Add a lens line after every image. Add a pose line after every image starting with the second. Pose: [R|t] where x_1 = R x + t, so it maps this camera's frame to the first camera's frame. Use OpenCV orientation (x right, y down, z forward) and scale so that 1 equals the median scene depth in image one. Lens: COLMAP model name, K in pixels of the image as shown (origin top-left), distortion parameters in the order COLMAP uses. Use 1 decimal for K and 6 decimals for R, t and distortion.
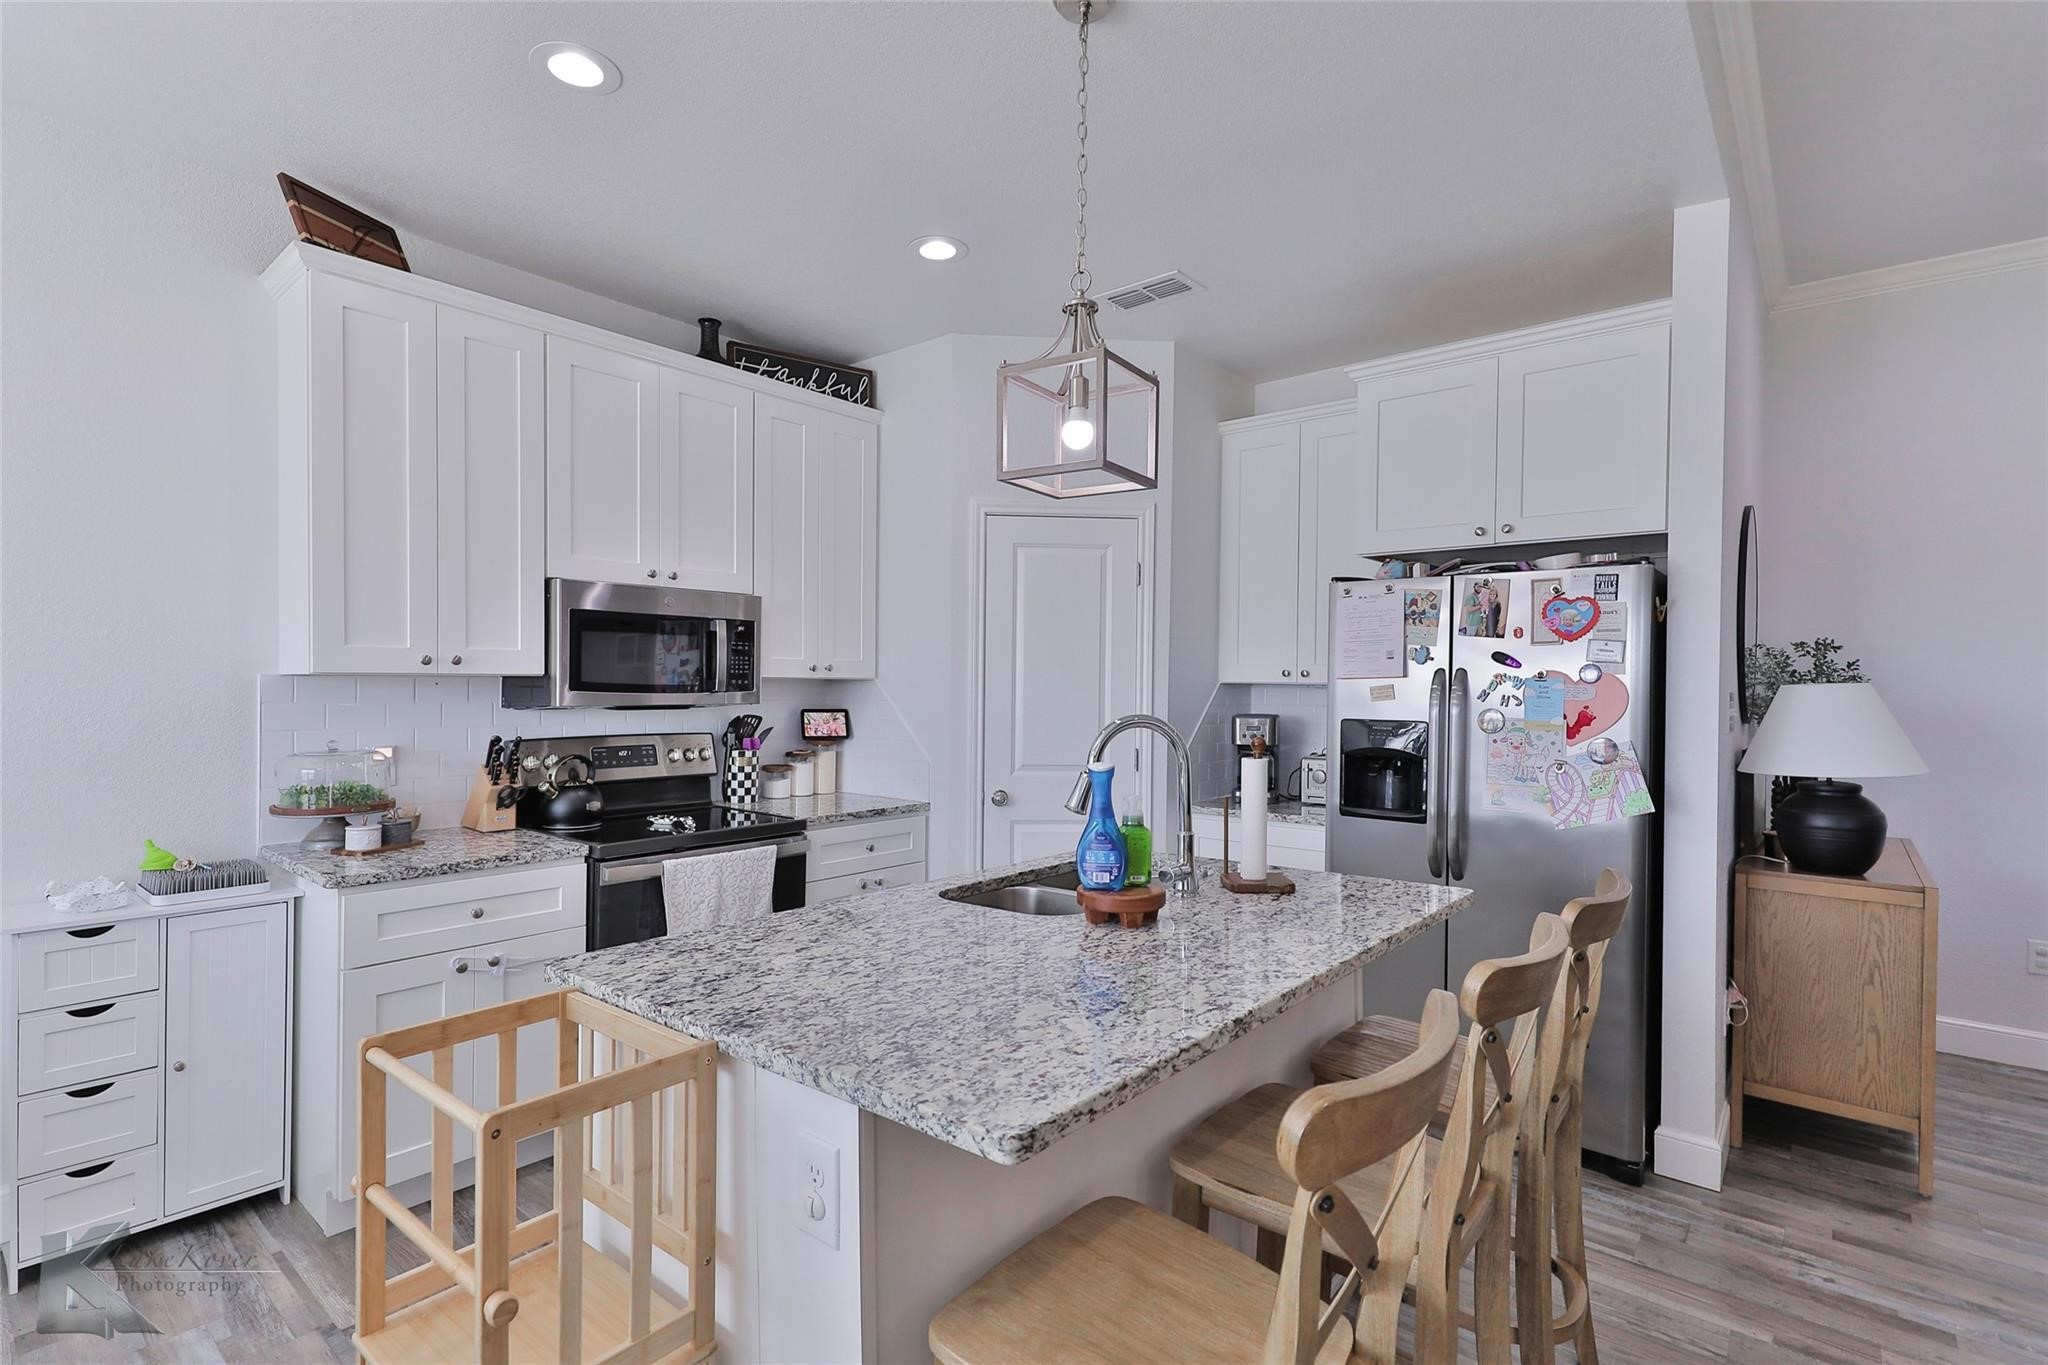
lens RADIAL K [[973.1, 0, 1003.4], [0, 973.1, 689.5], [0, 0, 1]] dist [0.022178, -0.009912]
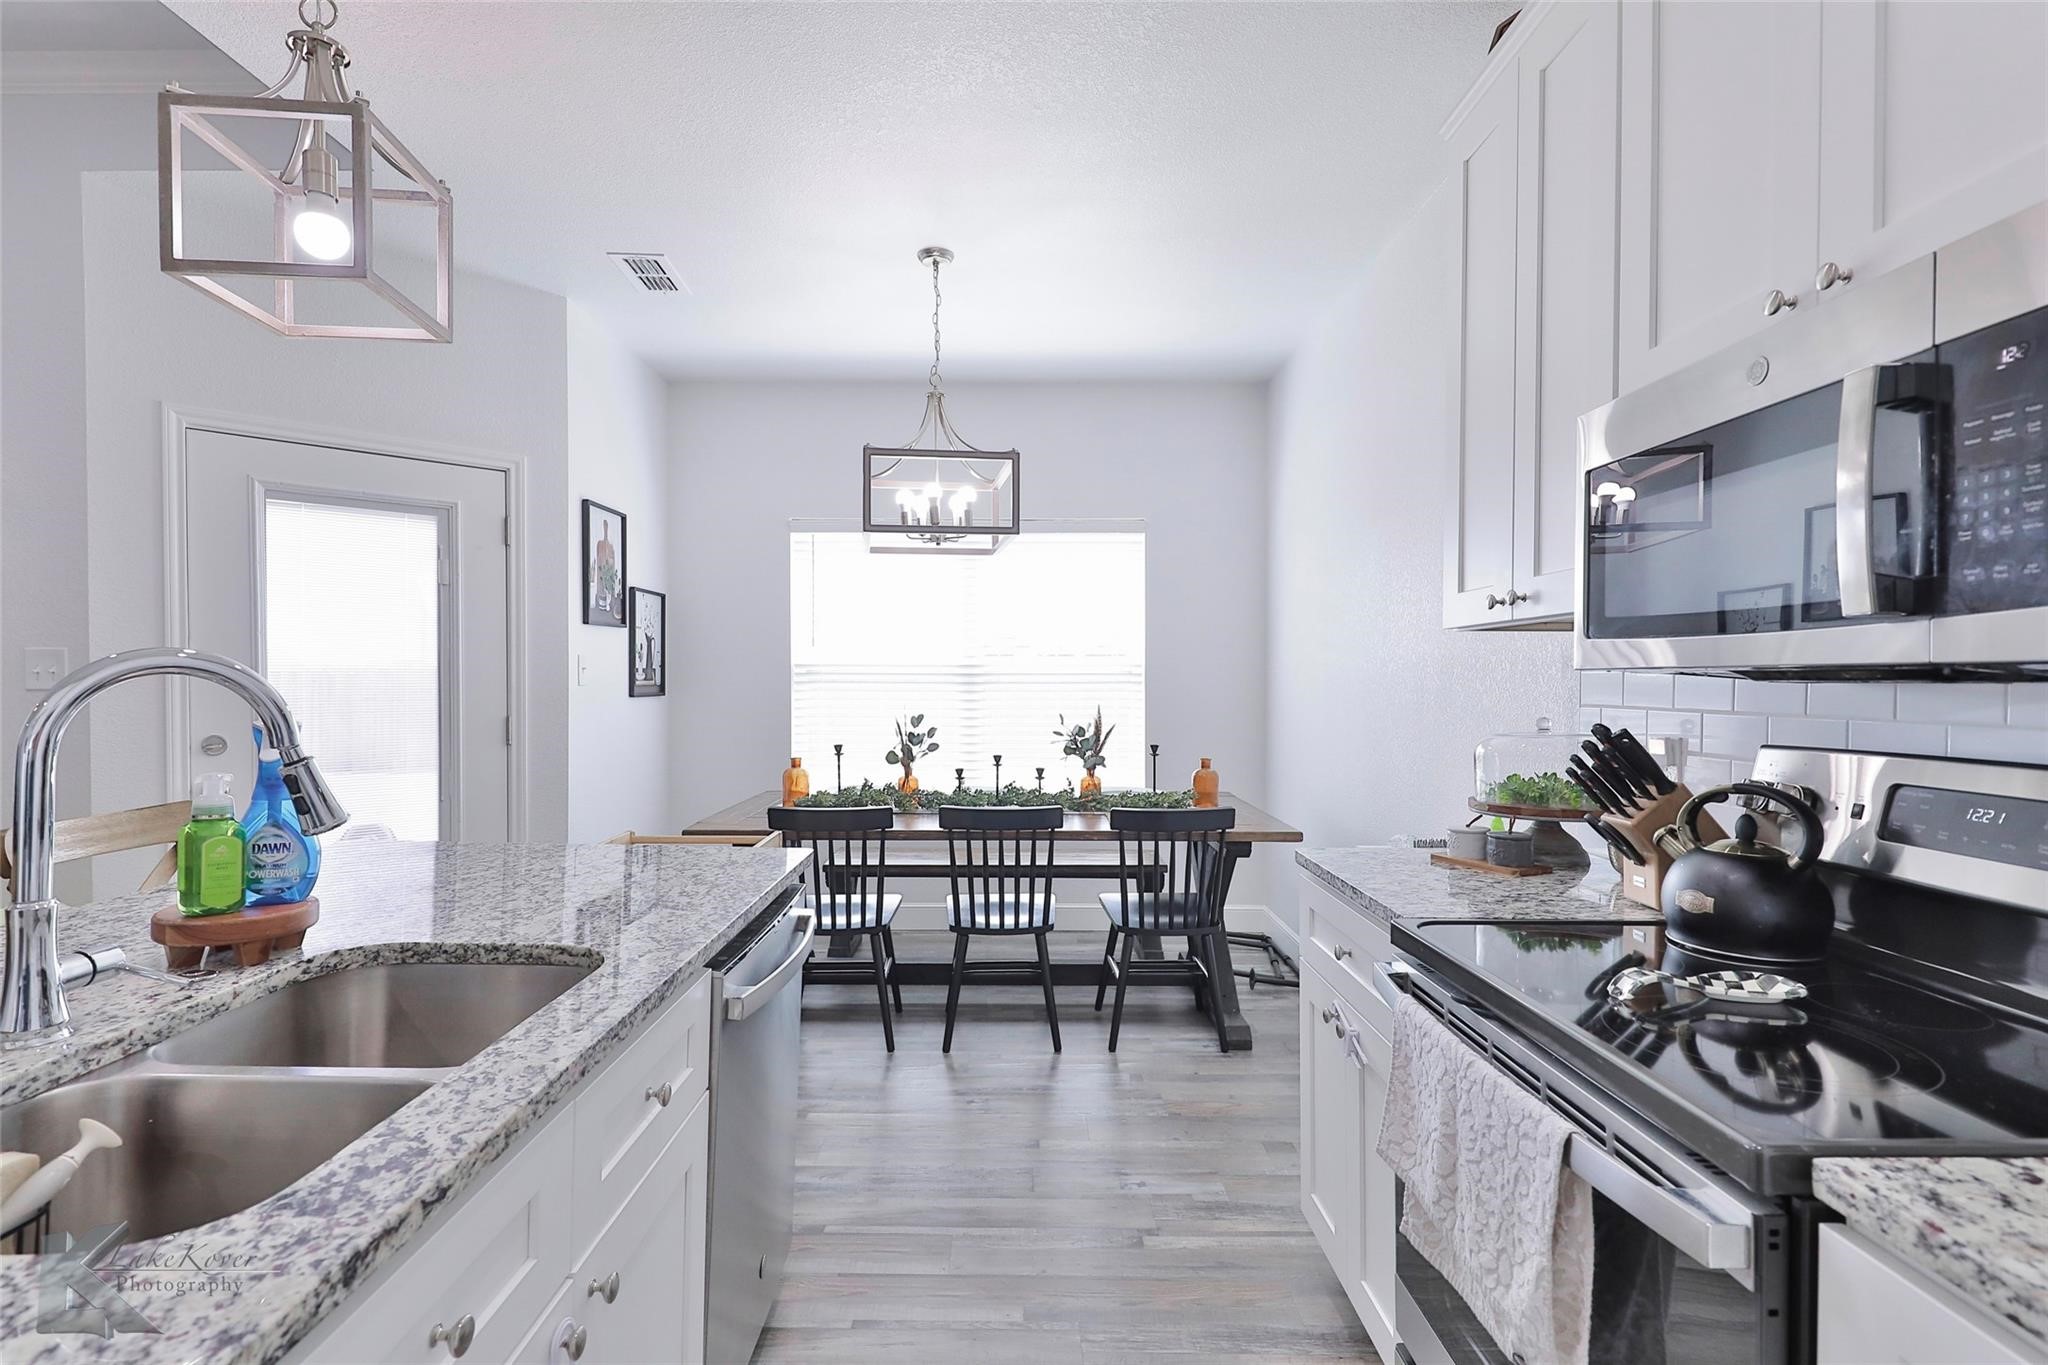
lens RADIAL K [[973.1, 0, 1012.6], [0, 973.1, 691.5], [0, 0, 1]] dist [0.022178, -0.009912]
pose [[-0.761744, -0.001816, -0.647876, 0.094799], [-0.013177, 0.999833, 0.012691, 0.025168], [0.647744, 0.018204, -0.761640, 1.173511]]
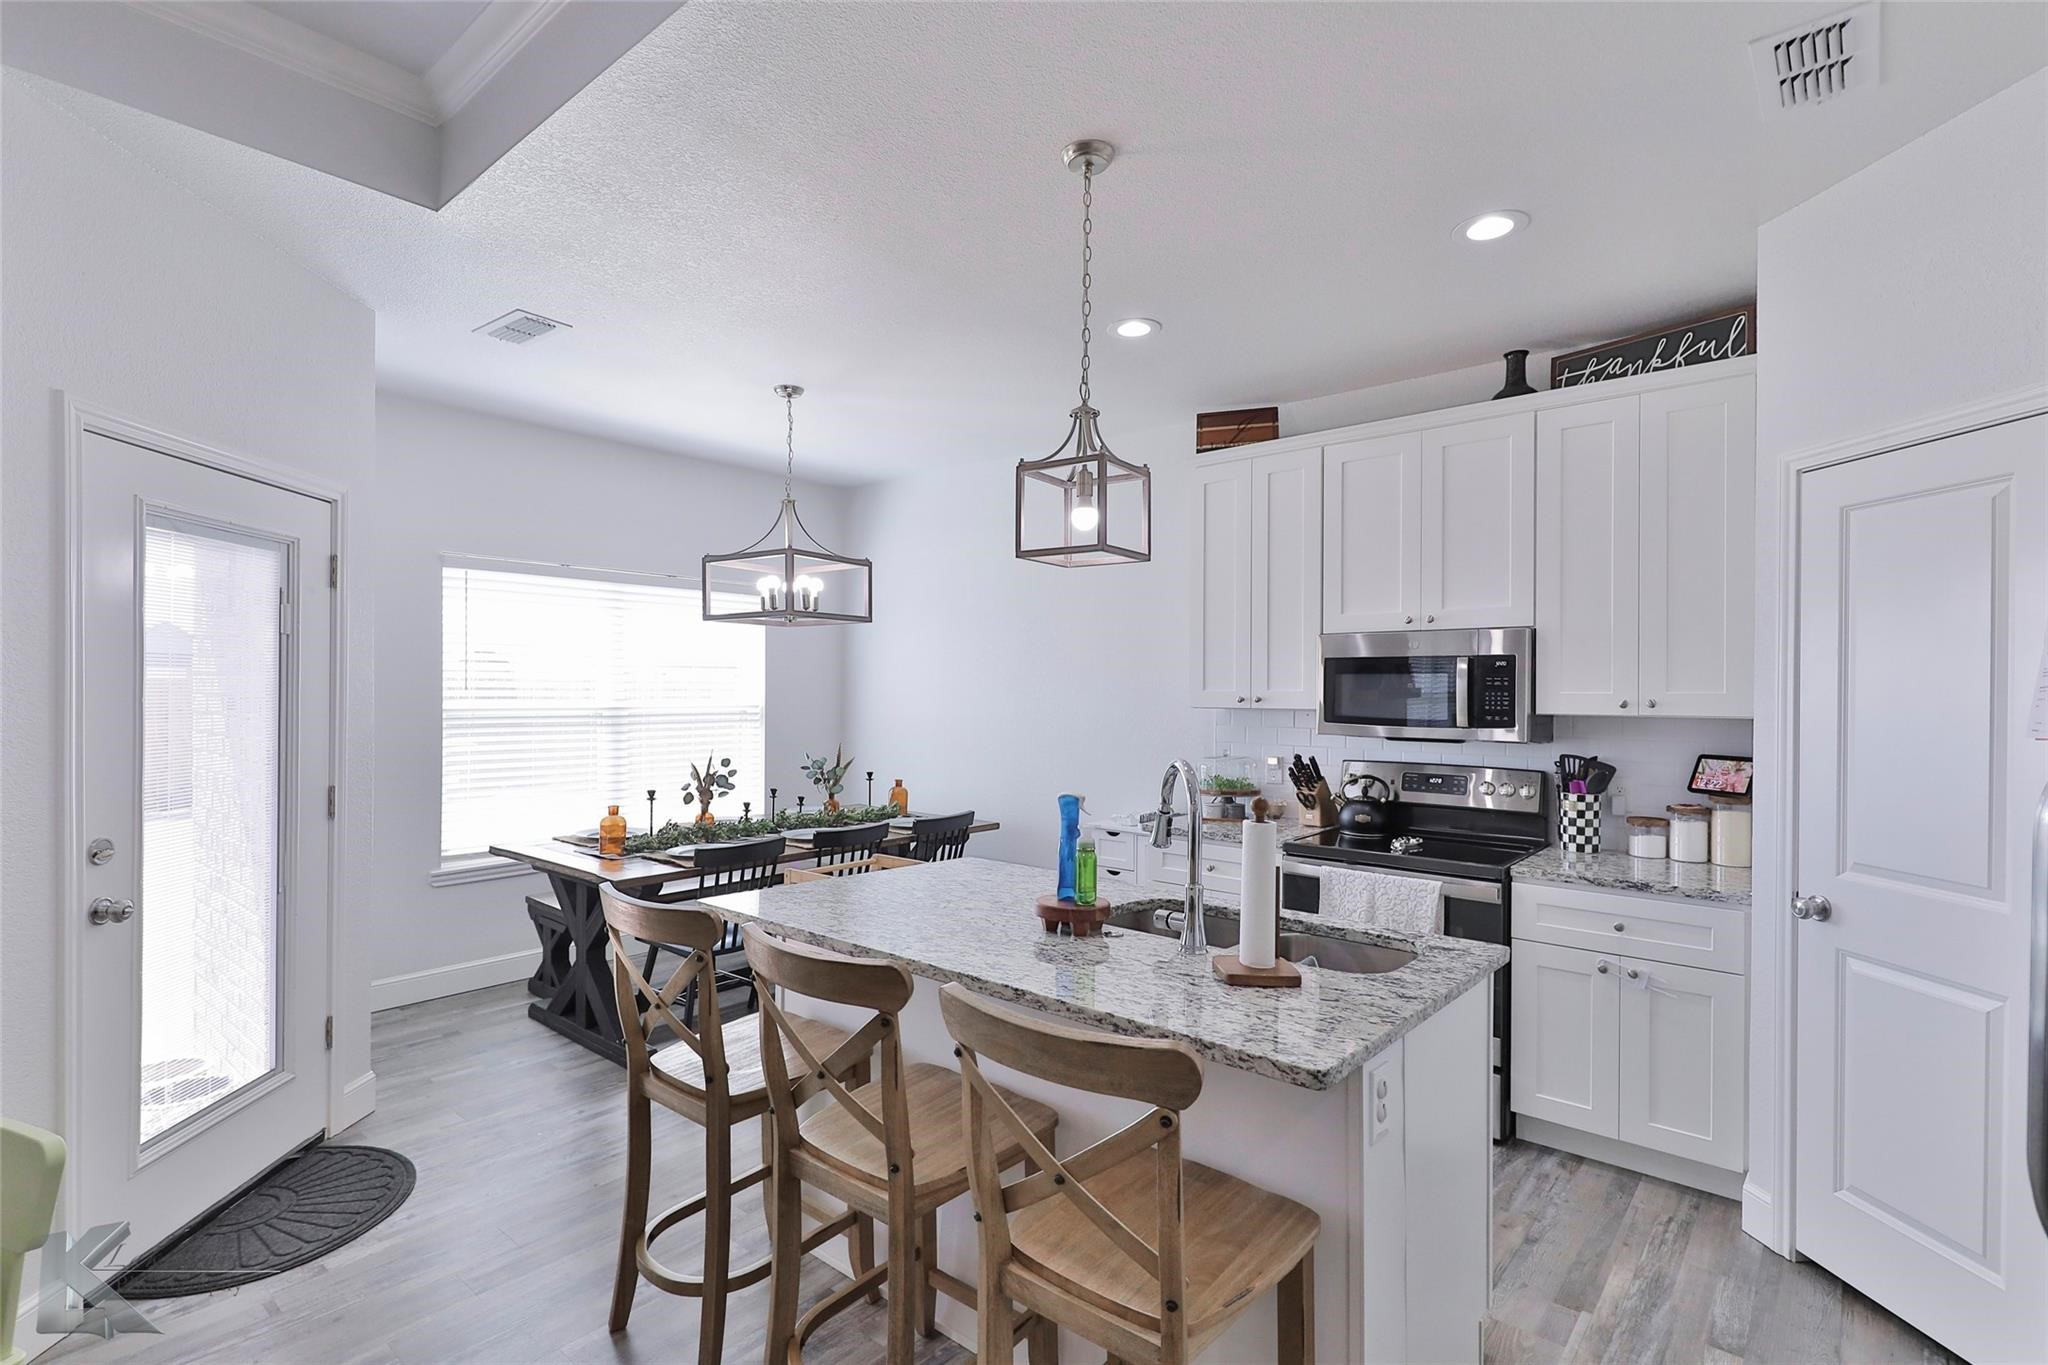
lens RADIAL K [[973.1, 0, 1004.1], [0, 973.1, 684.6], [0, 0, 1]] dist [0.022178, -0.009912]
pose [[-0.006602, -0.013860, -0.999882, 0.817251], [-0.014803, 0.999796, -0.013761, -0.023652], [0.999869, 0.014710, -0.006805, 0.583032]]
